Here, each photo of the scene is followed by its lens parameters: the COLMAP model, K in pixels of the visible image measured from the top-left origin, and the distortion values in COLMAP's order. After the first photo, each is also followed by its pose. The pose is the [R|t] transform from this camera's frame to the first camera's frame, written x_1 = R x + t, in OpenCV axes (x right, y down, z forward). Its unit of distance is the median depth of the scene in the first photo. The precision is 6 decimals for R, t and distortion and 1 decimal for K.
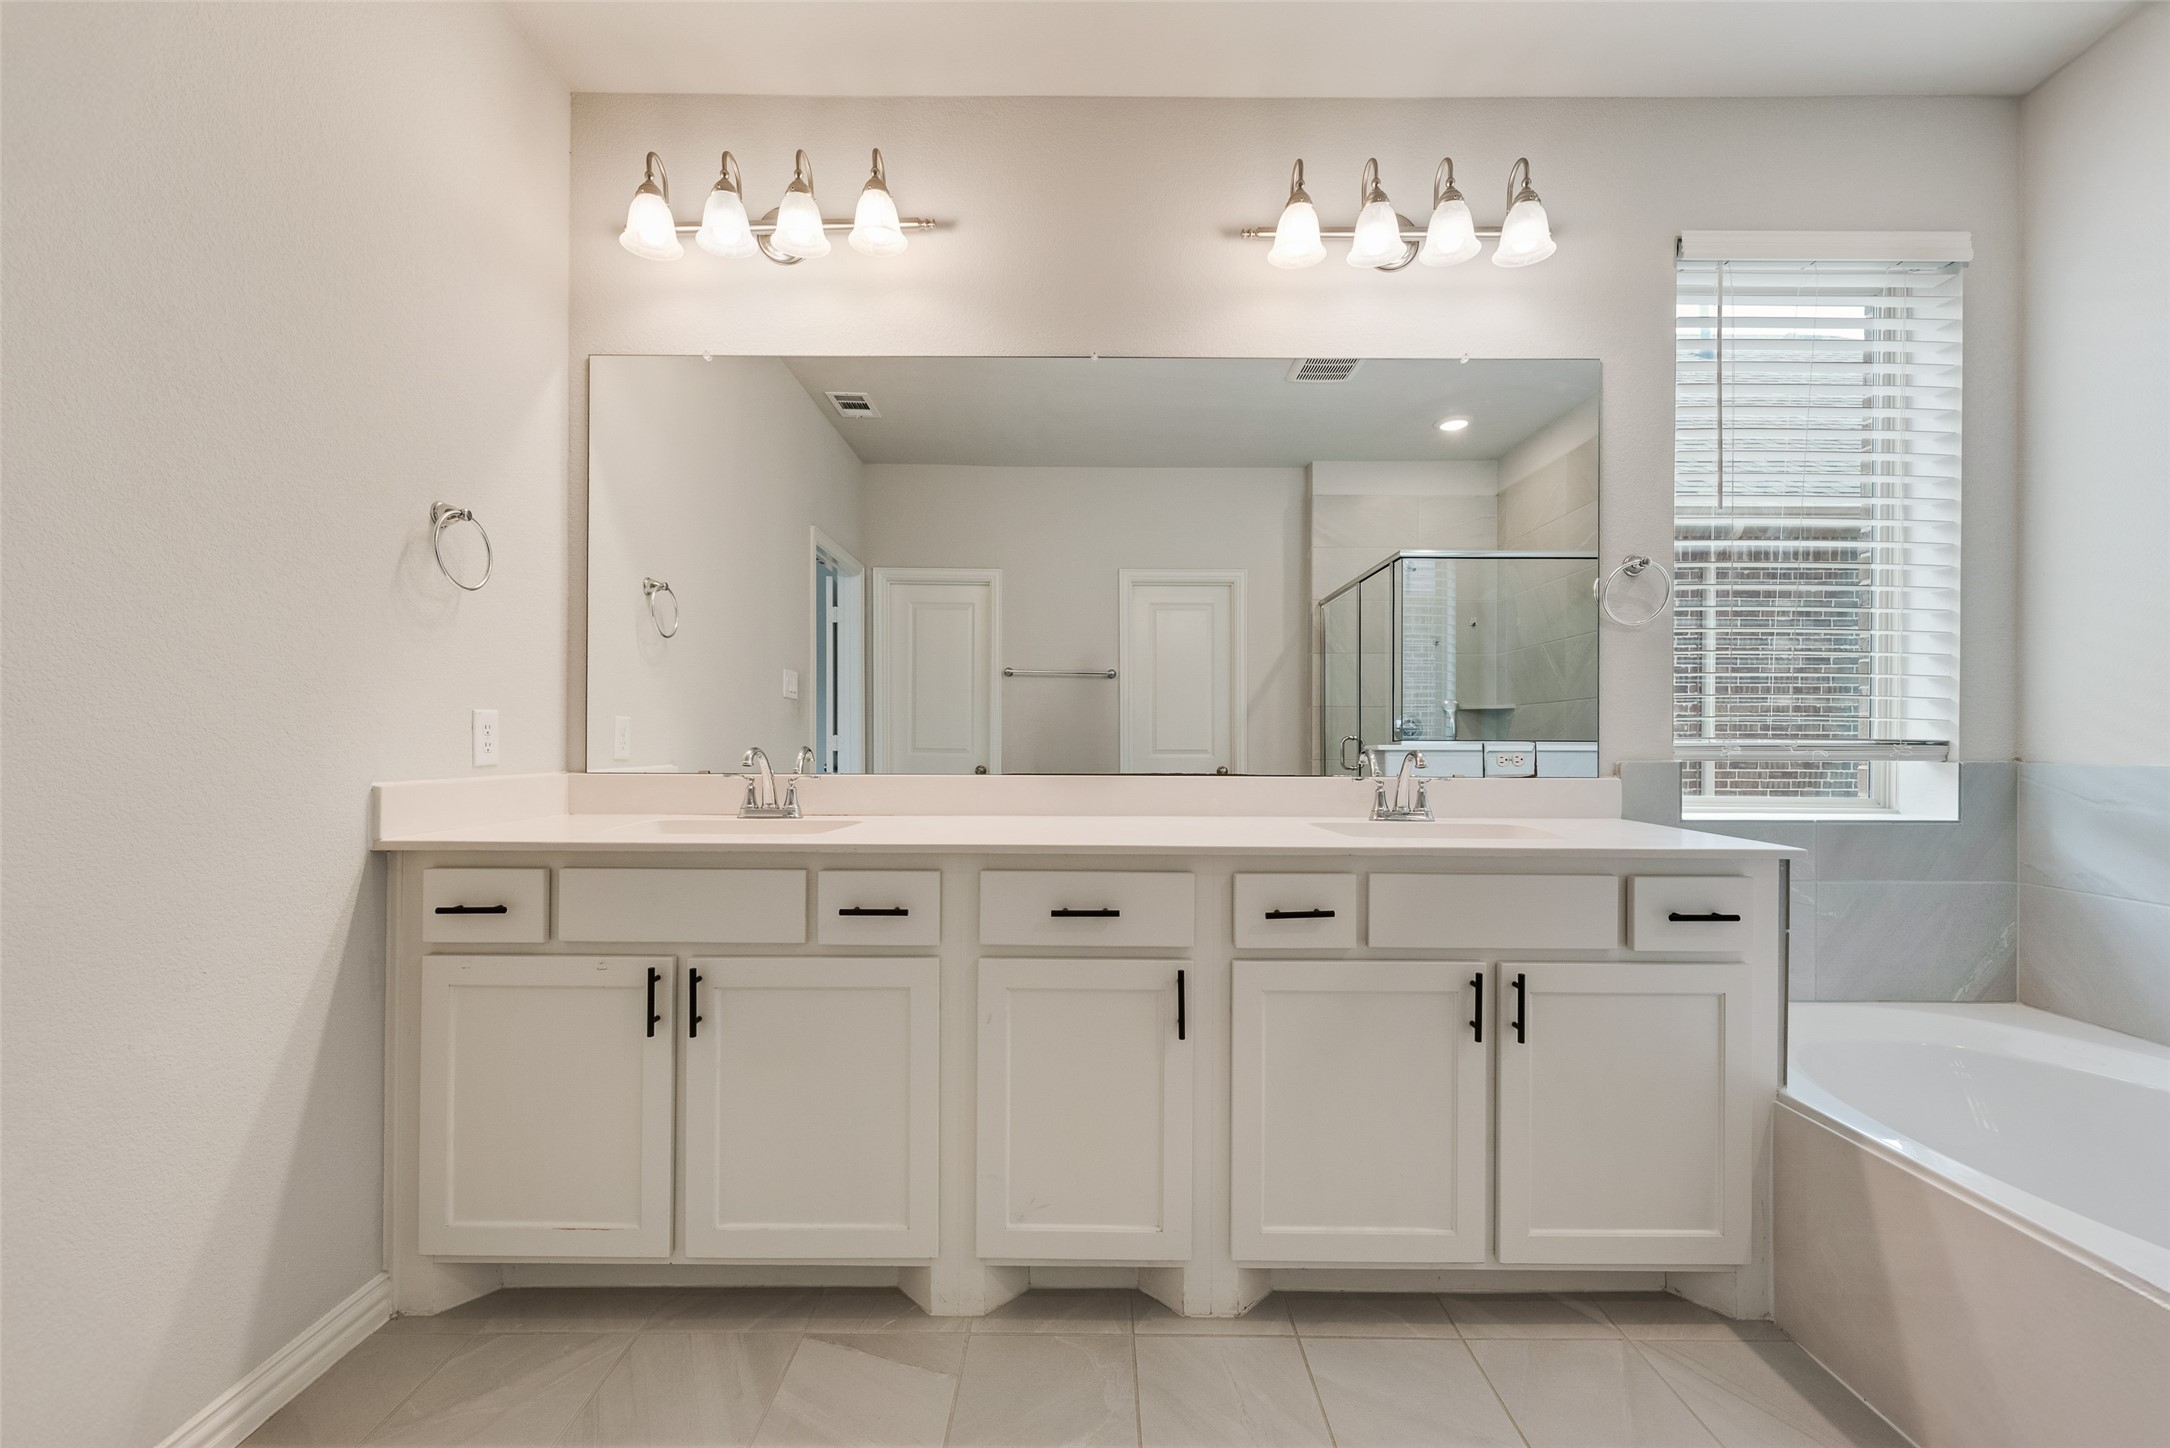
lens RADIAL K [[869.3, 0, 1098.3], [0, 869.3, 733.0], [0, 0, 1]] dist [0.002129, -0.000500]
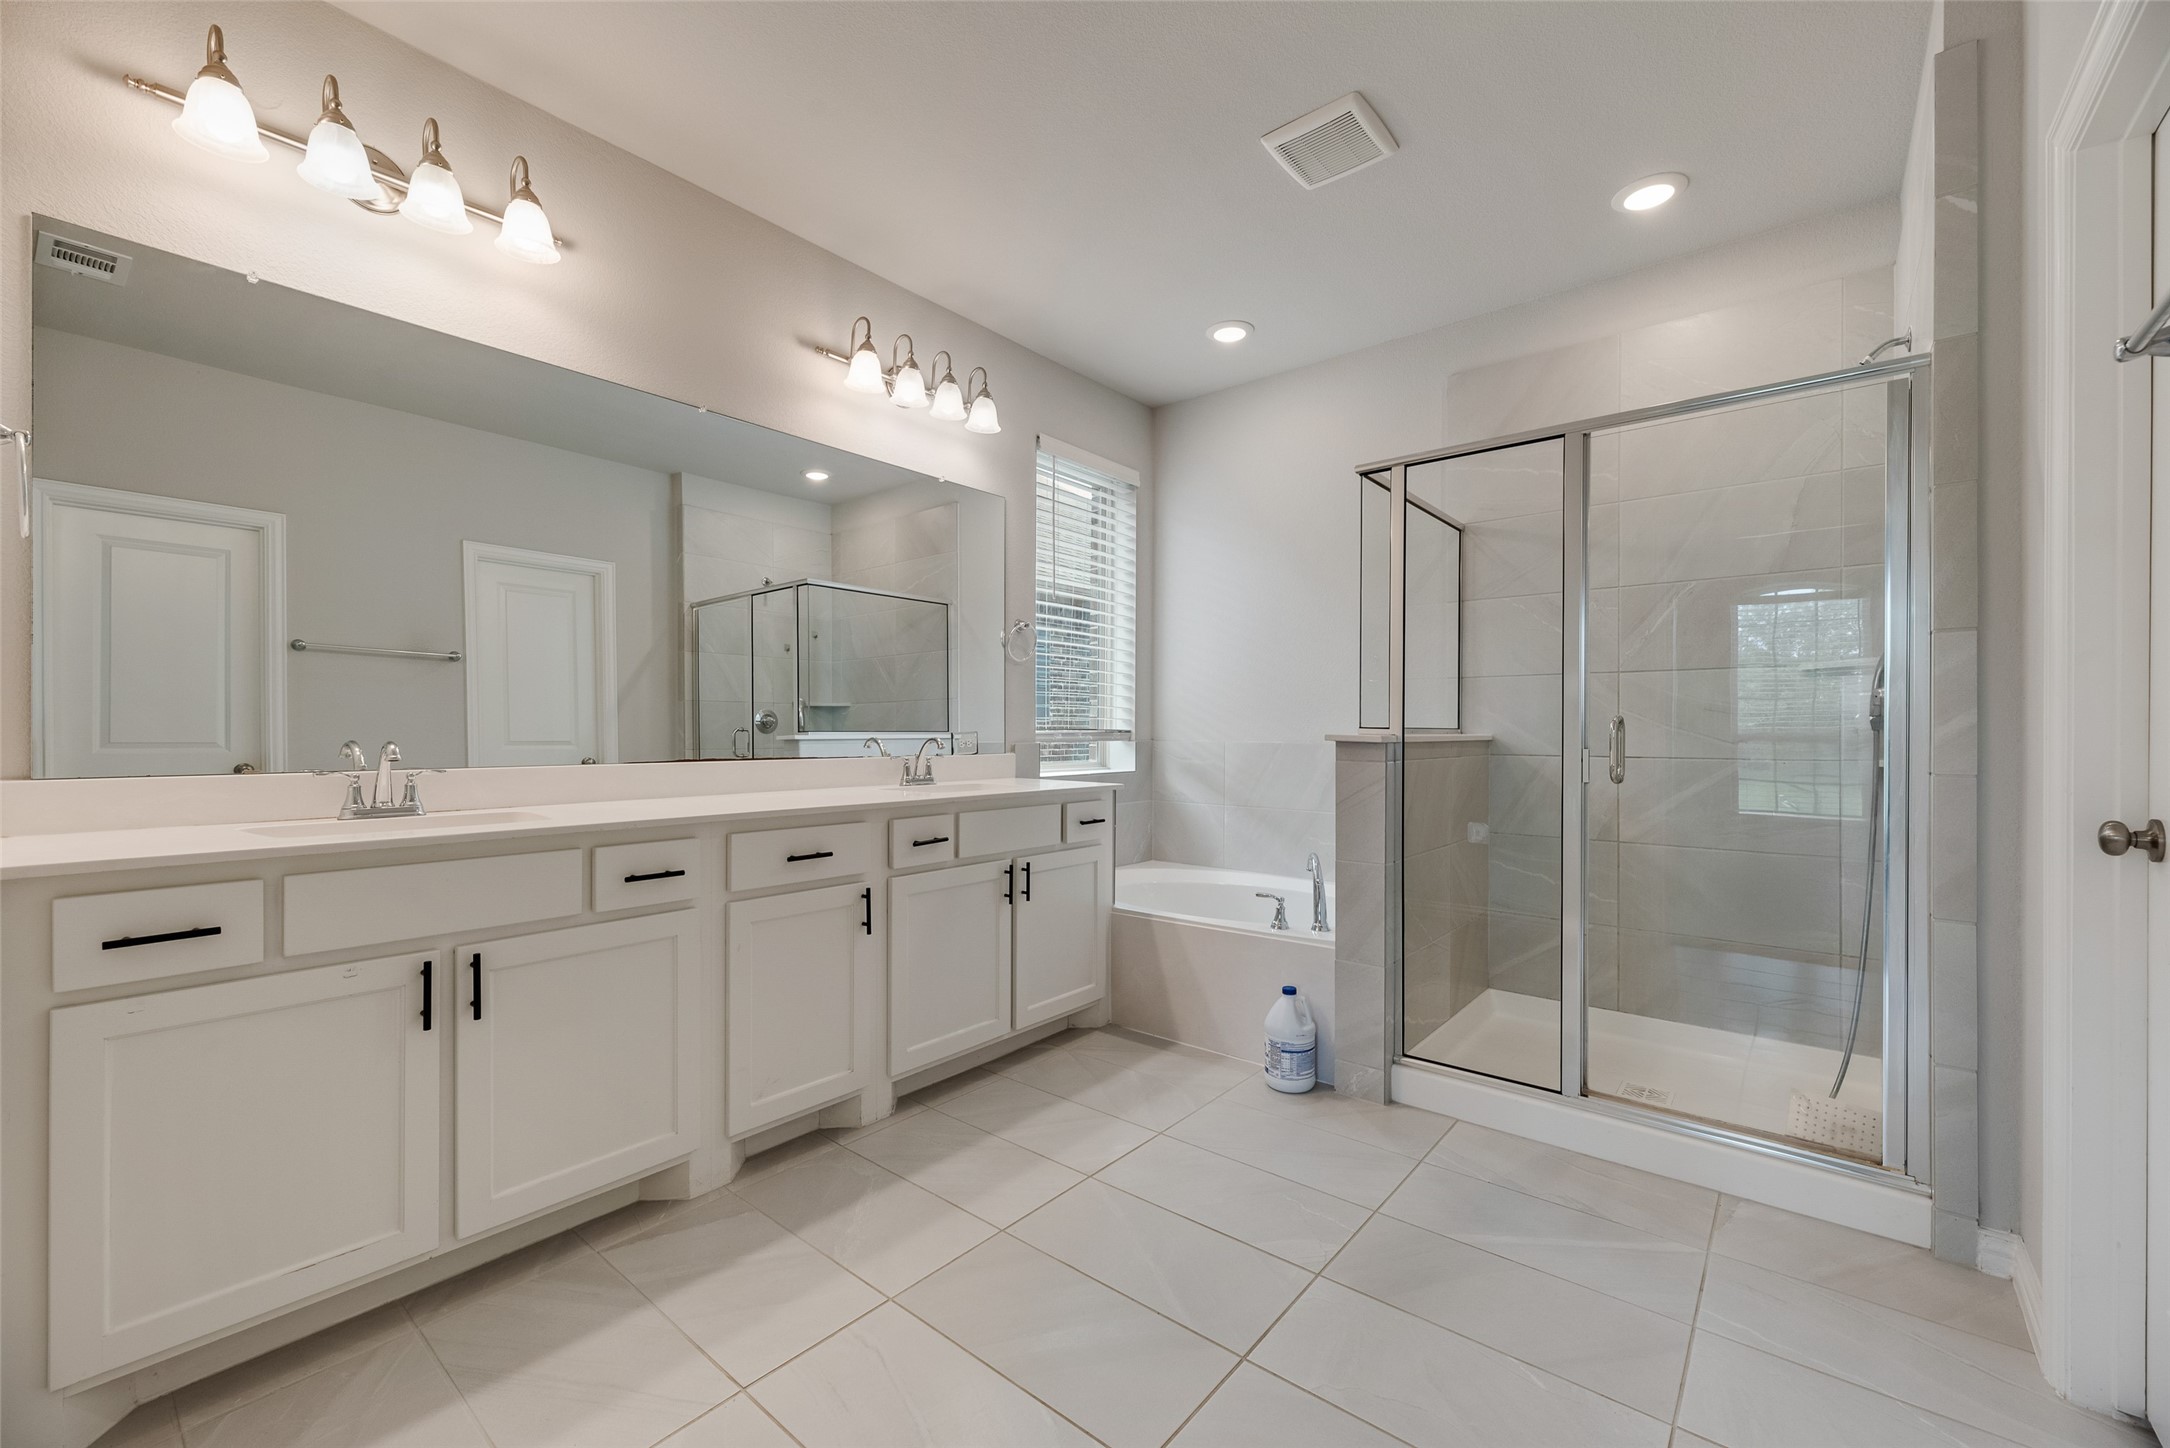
lens RADIAL K [[869.3, 0, 1073.6], [0, 869.3, 727.8], [0, 0, 1]] dist [0.002129, -0.000500]
pose [[0.642320, 0.000247, 0.766437, -0.618519], [-0.005374, 0.999977, 0.004181, -0.004446], [-0.766418, -0.006804, 0.642306, -0.159175]]
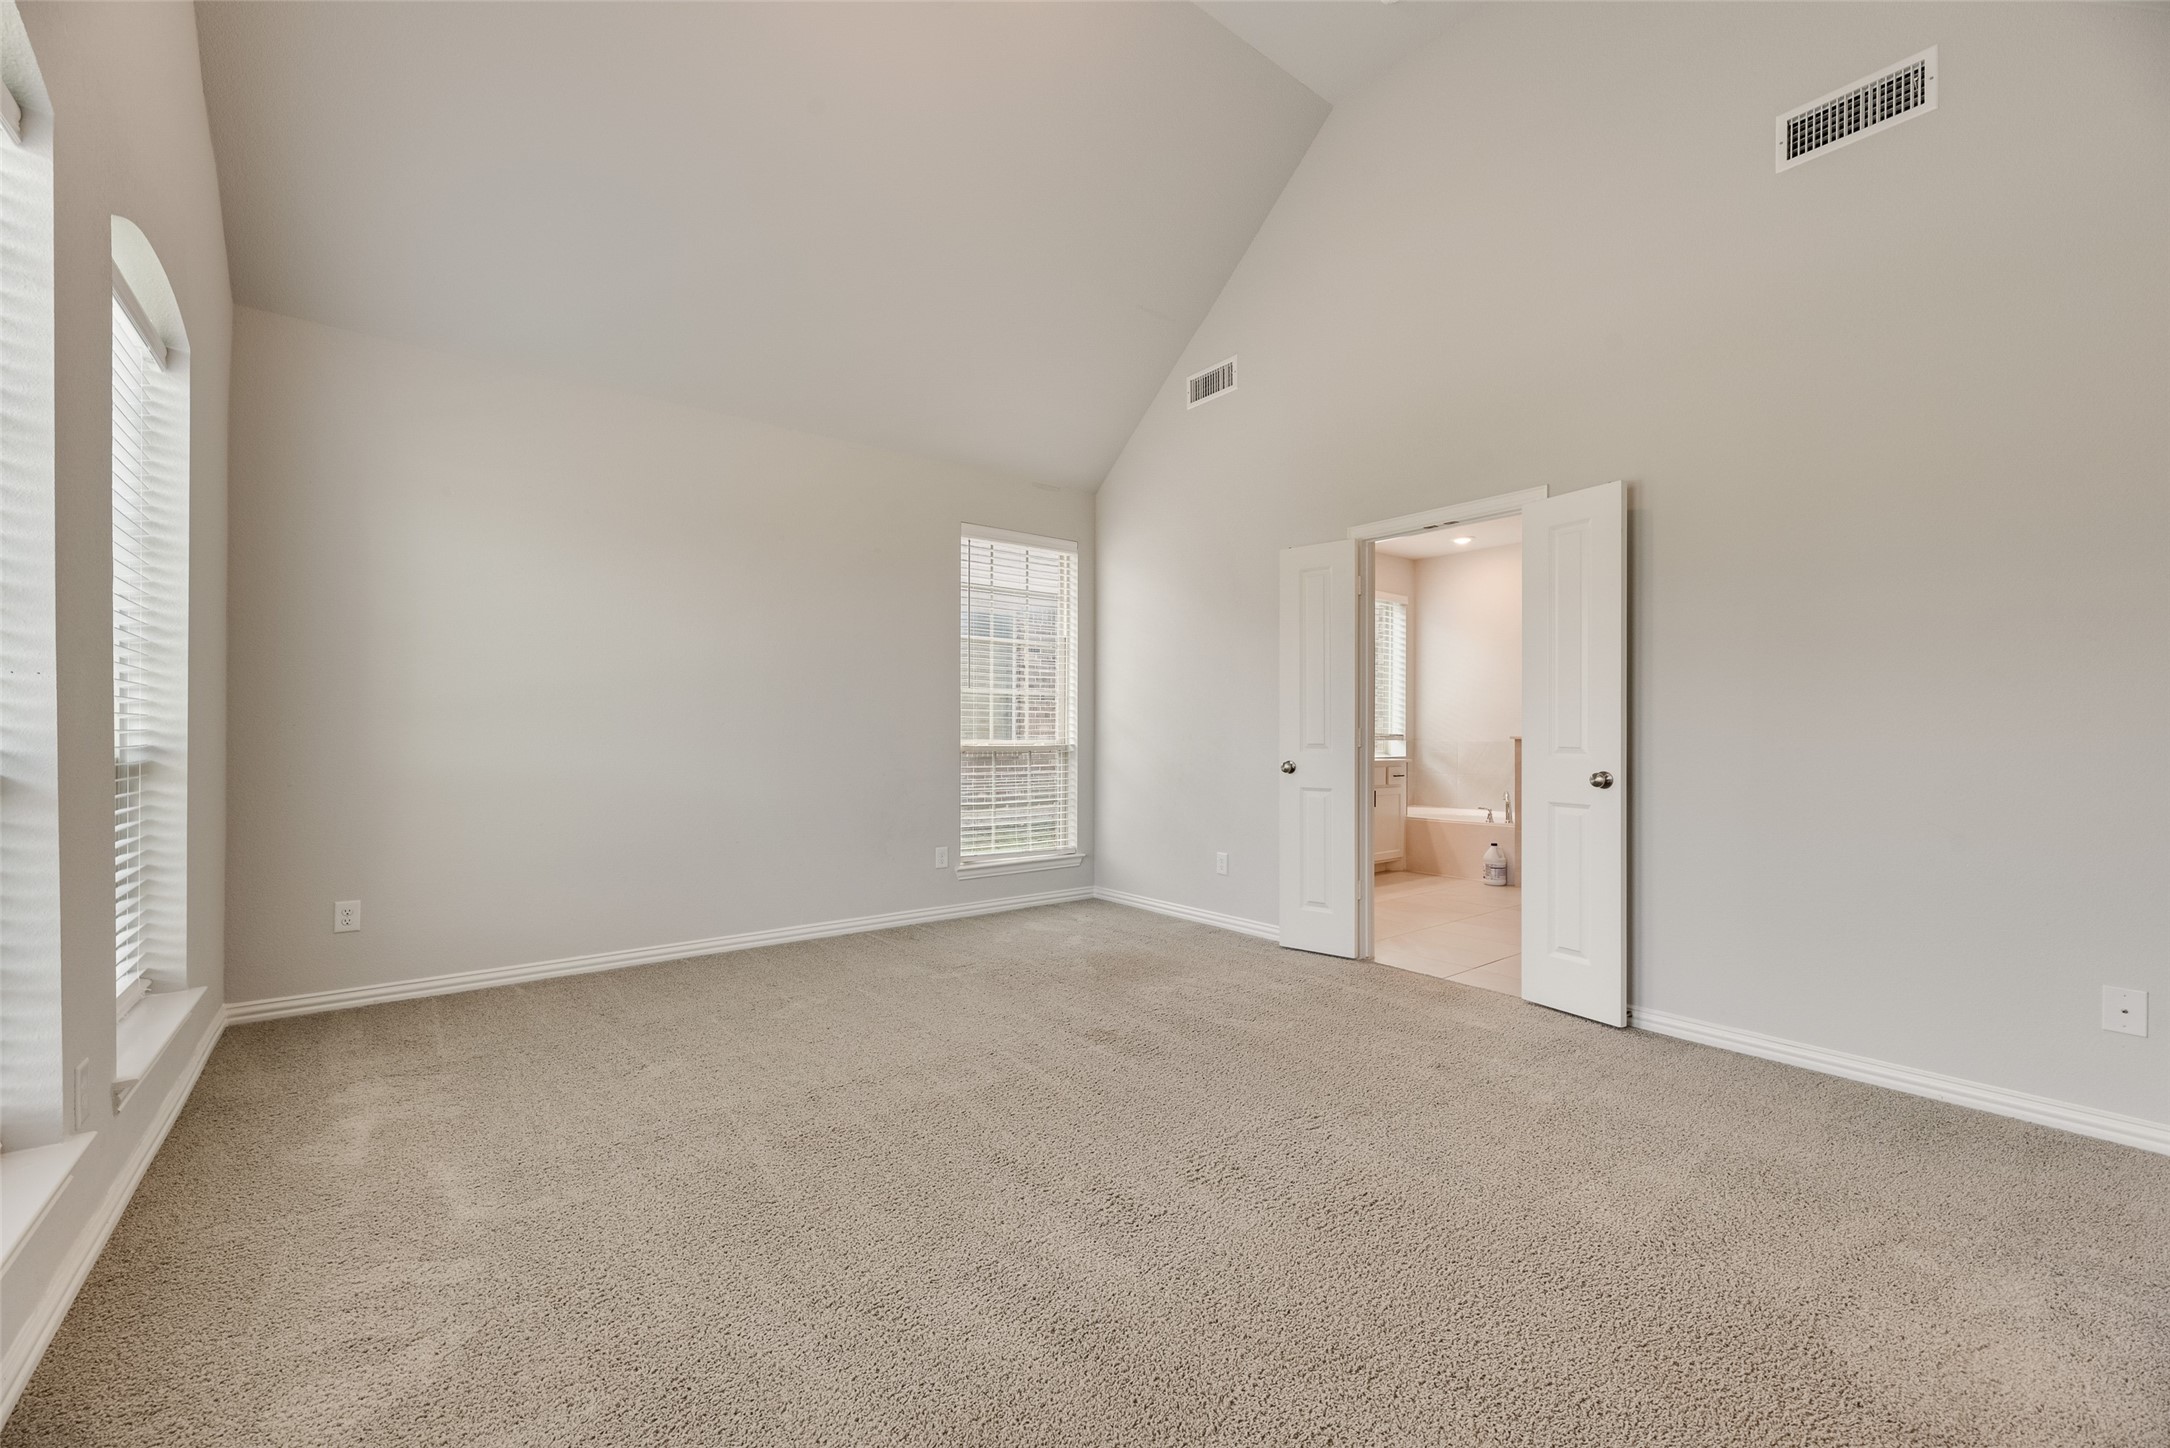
lens RADIAL K [[869.3, 0, 1089.3], [0, 869.3, 729.5], [0, 0, 1]] dist [0.002129, -0.000500]
pose [[0.774920, 0.003948, 0.632047, -2.442716], [-0.006157, 0.999980, 0.001302, -0.009727], [-0.632029, -0.004900, 0.774929, -1.037163]]
